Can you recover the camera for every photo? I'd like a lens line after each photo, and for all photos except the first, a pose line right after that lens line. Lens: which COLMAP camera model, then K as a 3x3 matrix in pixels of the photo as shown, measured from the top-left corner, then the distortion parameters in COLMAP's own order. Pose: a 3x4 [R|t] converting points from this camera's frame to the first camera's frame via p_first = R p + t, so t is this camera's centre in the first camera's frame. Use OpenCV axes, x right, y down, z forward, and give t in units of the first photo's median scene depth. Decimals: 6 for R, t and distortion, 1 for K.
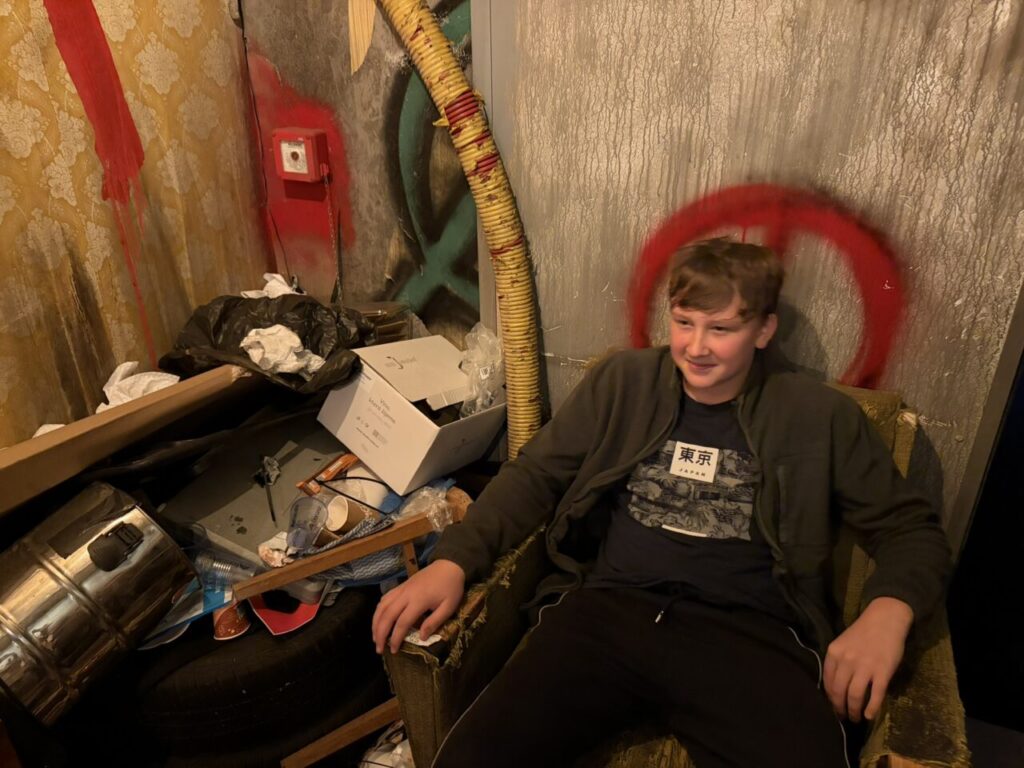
lens RADIAL K [[766.5, 0, 518.3], [0, 766.5, 389.8], [0, 0, 1]] dist [0.021035, -0.025322]
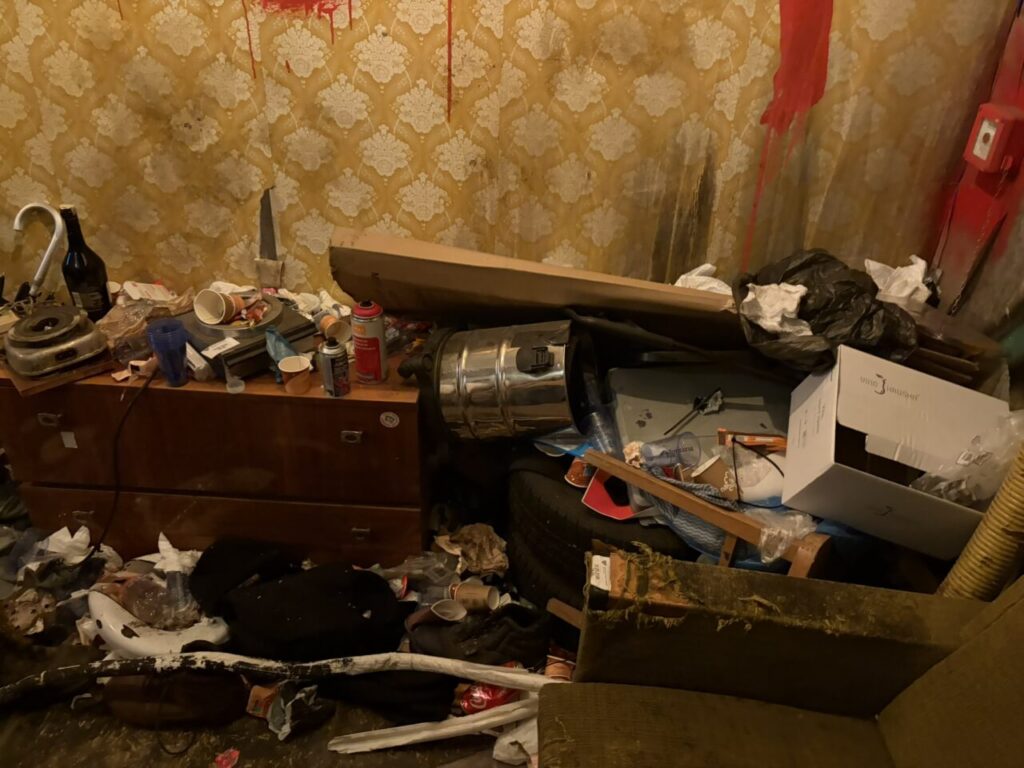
lens RADIAL K [[766.5, 0, 518.5], [0, 766.5, 379.8], [0, 0, 1]] dist [0.021035, -0.025322]
pose [[0.342853, 0.504911, -0.792159, 0.402324], [-0.465112, 0.823895, 0.323834, -0.138126], [0.816163, 0.257415, 0.517315, 0.237152]]
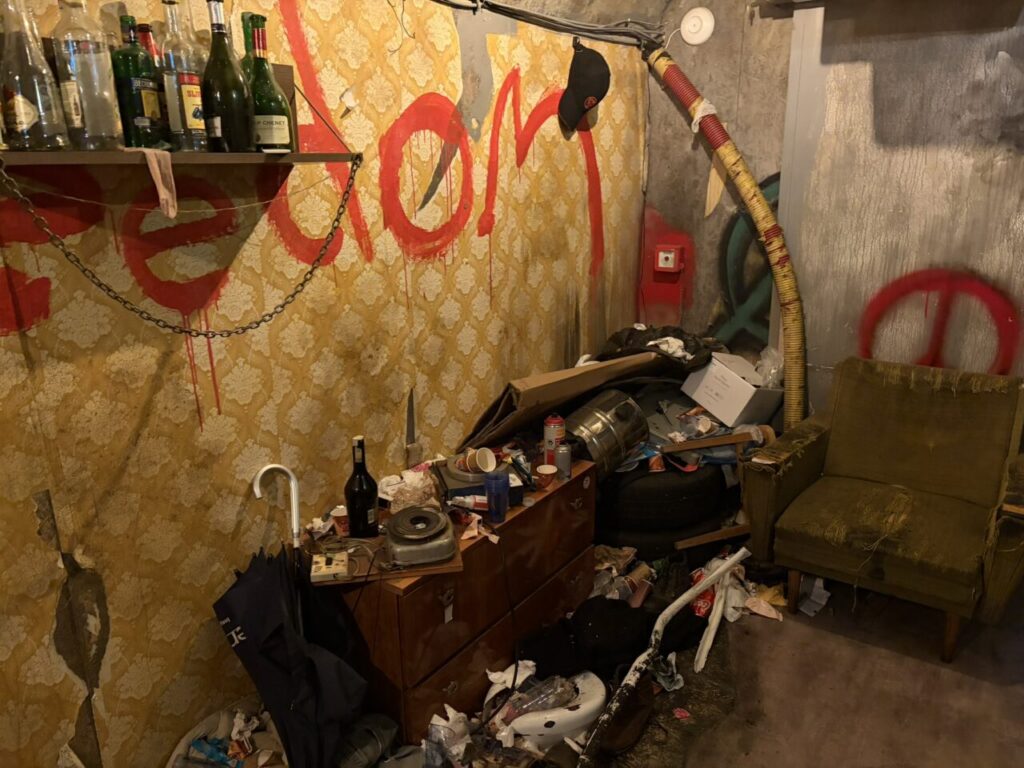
lens RADIAL K [[766.5, 0, 508.6], [0, 766.5, 384.8], [0, 0, 1]] dist [0.021035, -0.025322]
pose [[0.973806, 0.046306, -0.222617, -0.274250], [-0.086244, 0.981106, -0.173185, 0.420983], [0.210391, 0.187848, 0.959400, -0.973115]]
